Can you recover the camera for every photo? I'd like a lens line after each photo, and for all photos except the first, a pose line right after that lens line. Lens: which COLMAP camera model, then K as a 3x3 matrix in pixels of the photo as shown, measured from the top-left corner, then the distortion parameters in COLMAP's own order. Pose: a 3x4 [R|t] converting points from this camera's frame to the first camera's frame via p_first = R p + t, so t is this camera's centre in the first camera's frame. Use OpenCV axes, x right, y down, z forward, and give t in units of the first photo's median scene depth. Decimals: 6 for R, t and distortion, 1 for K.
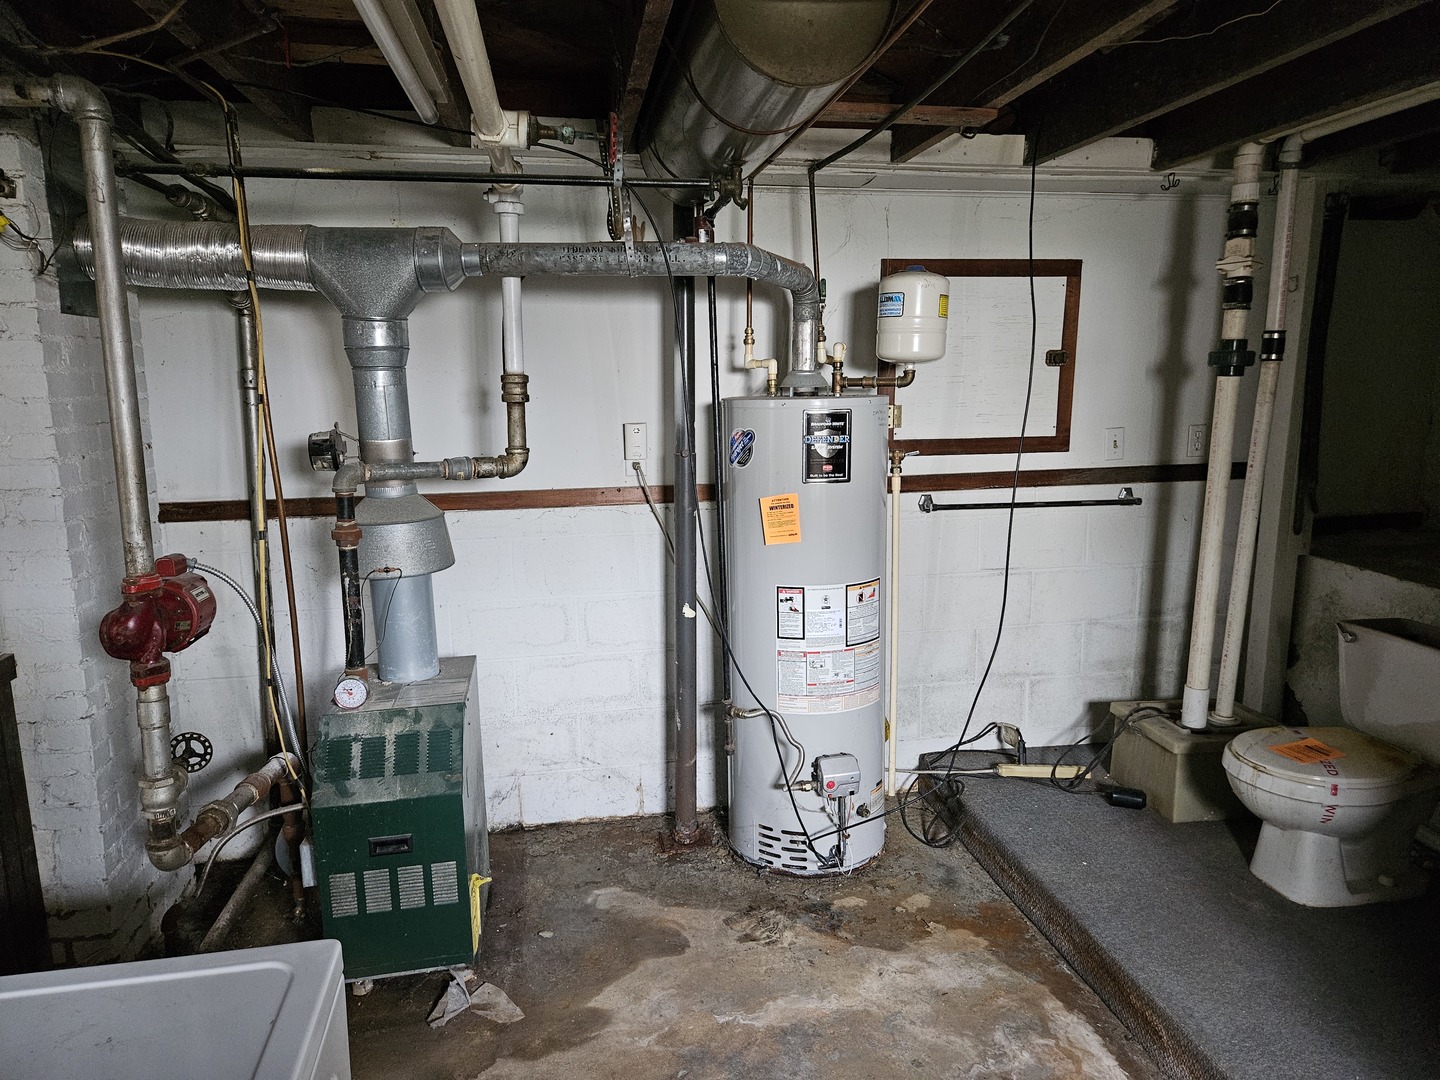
lens RADIAL K [[936.7, 0, 720.0], [0, 936.7, 540.0], [0, 0, 1]] dist [0.000311, 0.000293]
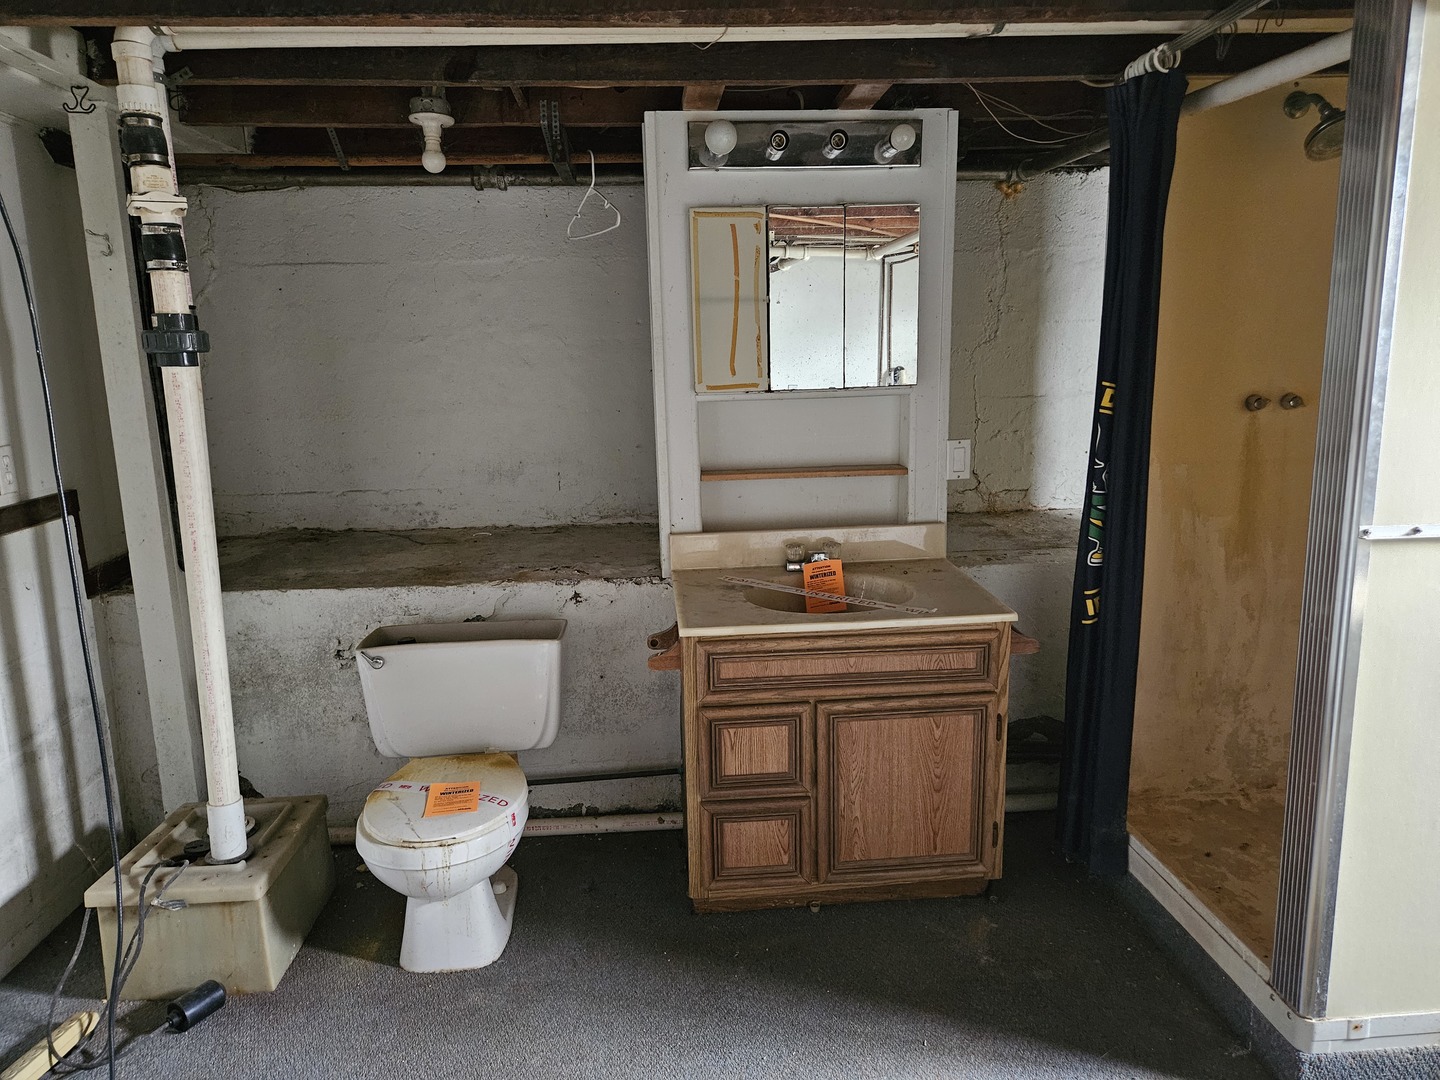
lens RADIAL K [[962.7, 0, 720.0], [0, 962.7, 540.0], [0, 0, 1]] dist [0.034494, -0.046049]
pose [[0.090470, -0.185581, 0.978455, -0.147050], [0.199710, 0.965908, 0.164736, -0.084618], [-0.975670, 0.180503, 0.124448, 0.519337]]
